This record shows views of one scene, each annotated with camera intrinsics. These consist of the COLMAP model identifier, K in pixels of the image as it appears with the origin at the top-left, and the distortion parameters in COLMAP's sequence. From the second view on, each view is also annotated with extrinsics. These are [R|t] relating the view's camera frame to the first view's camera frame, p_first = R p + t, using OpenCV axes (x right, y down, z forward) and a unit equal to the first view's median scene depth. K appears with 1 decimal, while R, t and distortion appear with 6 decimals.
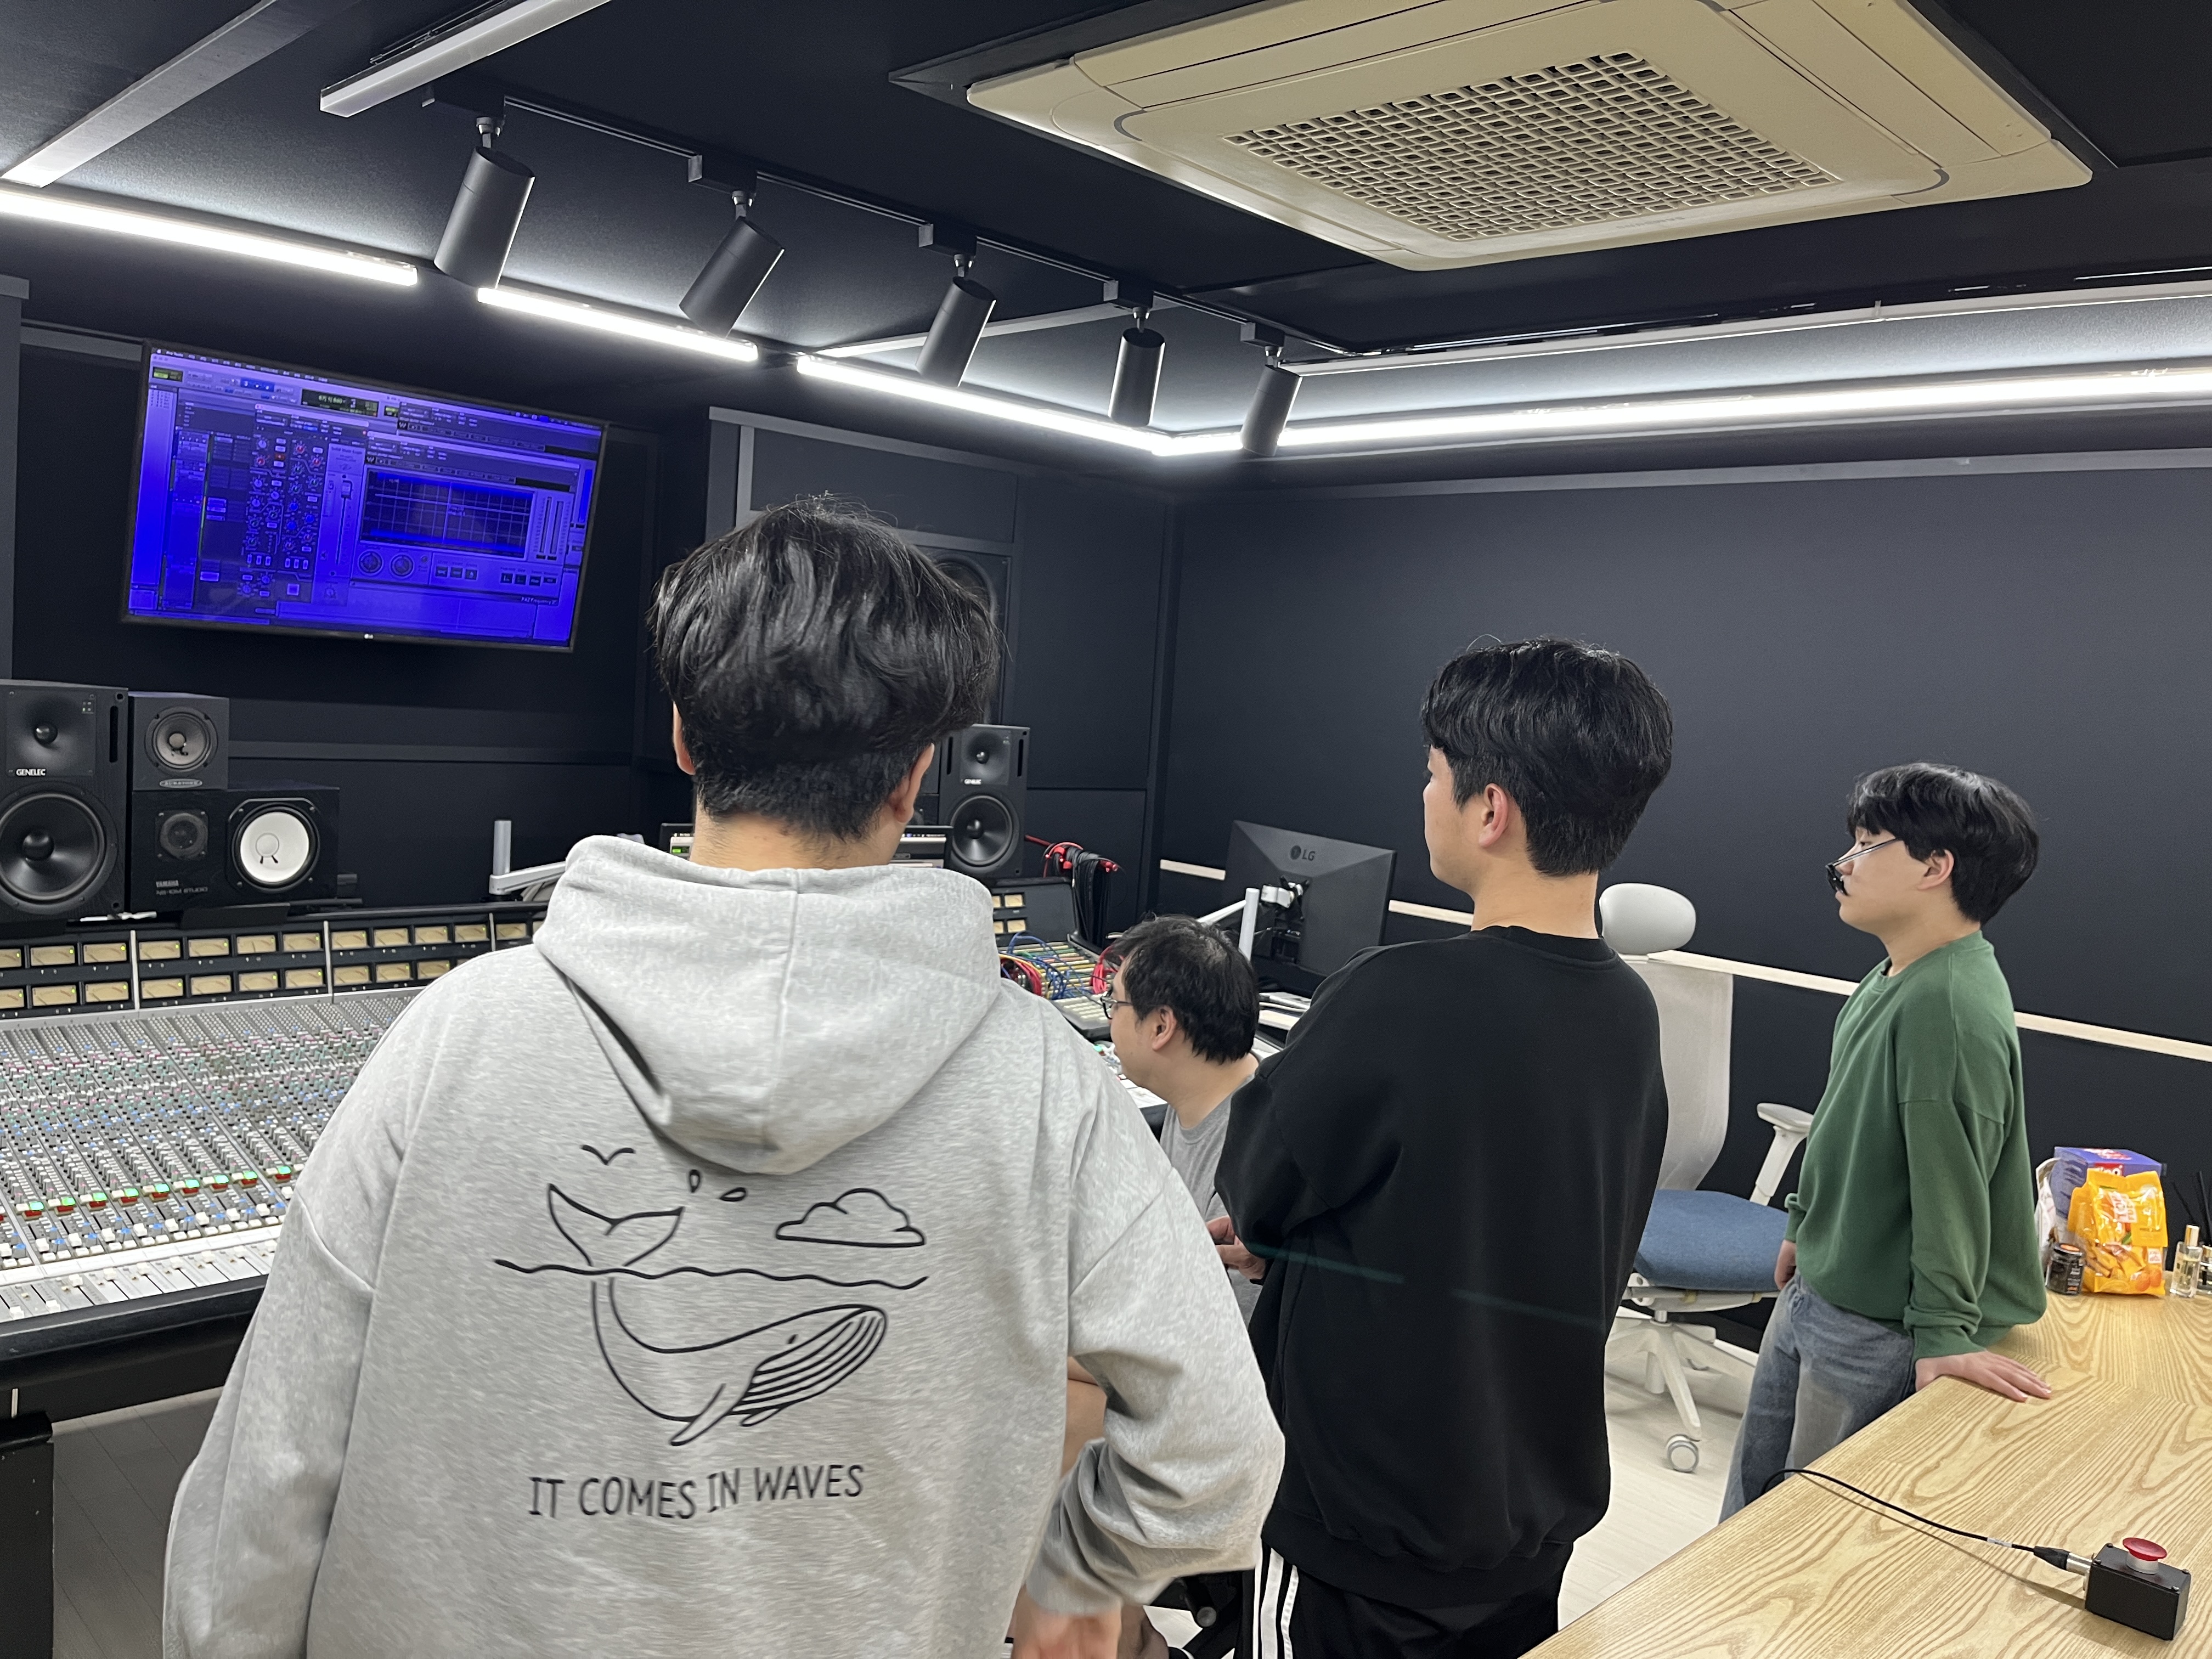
lens RADIAL K [[1677.1, 0, 1106.0], [0, 1677.1, 829.5], [0, 0, 1]] dist [0.048873, -0.050423]
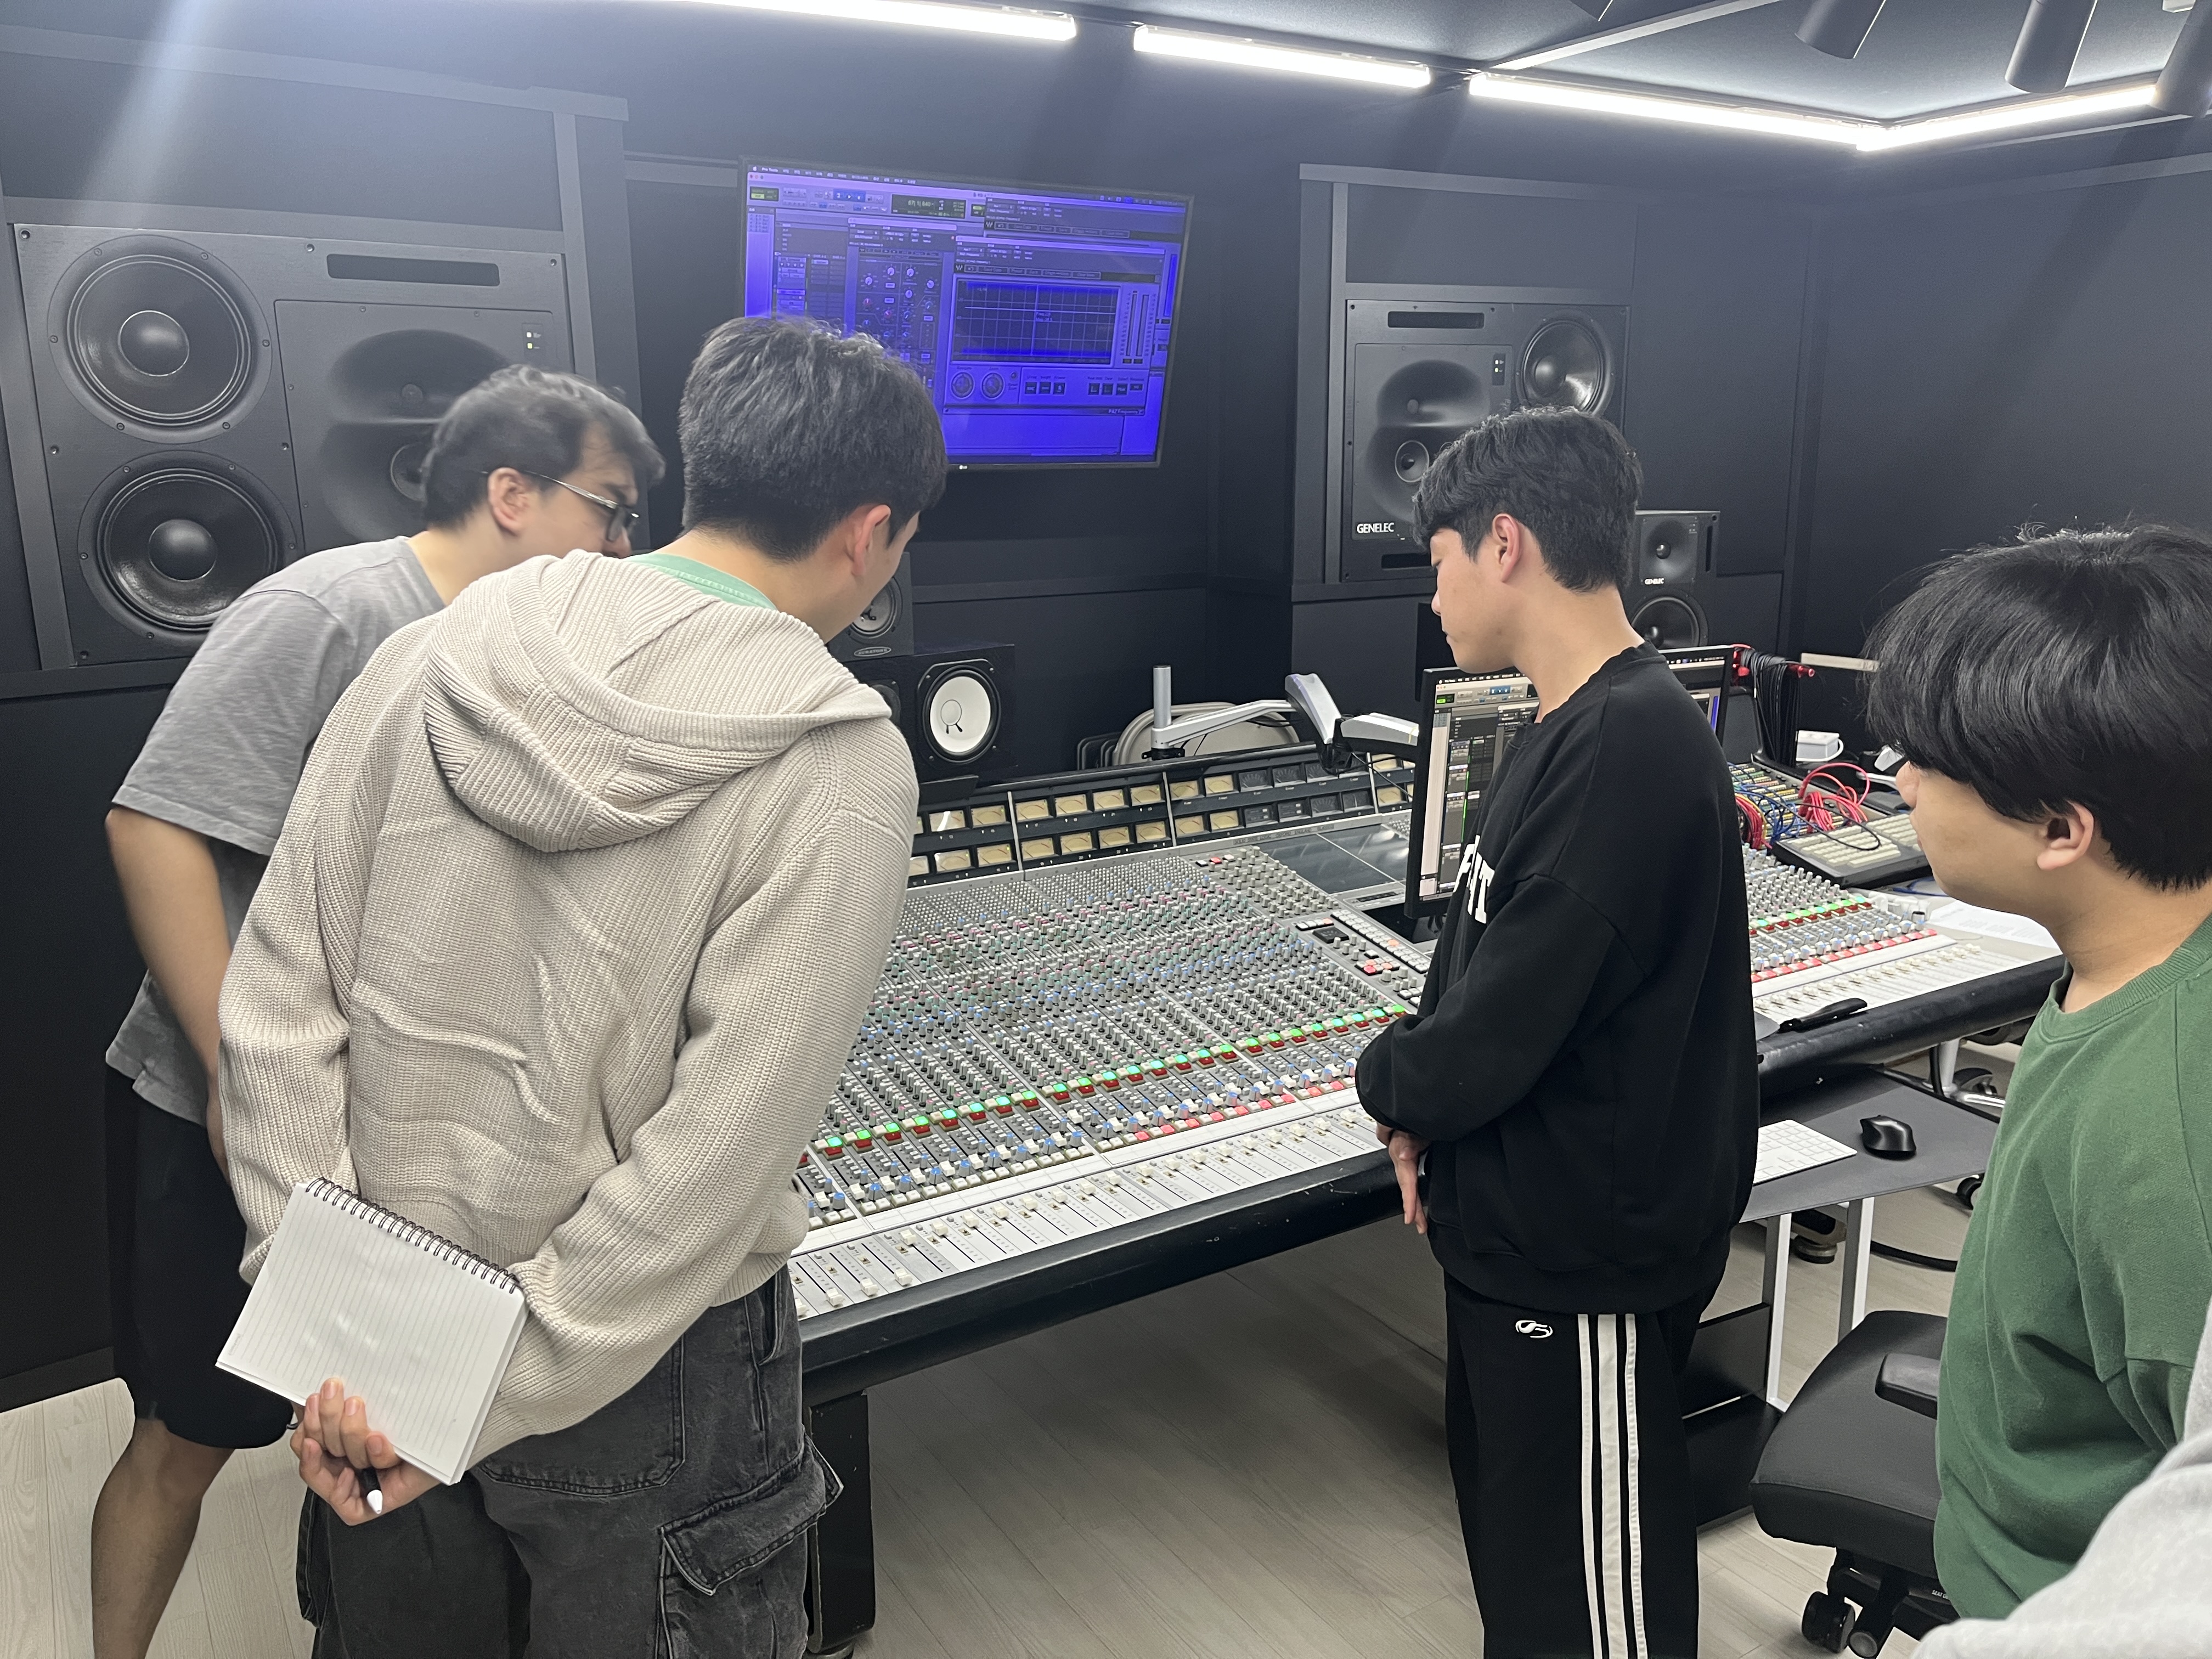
lens RADIAL K [[1677.1, 0, 1106.0], [0, 1677.1, 829.5], [0, 0, 1]] dist [0.048873, -0.050423]
pose [[0.972581, -0.031713, -0.230394, -0.177044], [0.060573, 0.991010, 0.119292, -0.026292], [0.224540, -0.129977, 0.965758, 0.118154]]
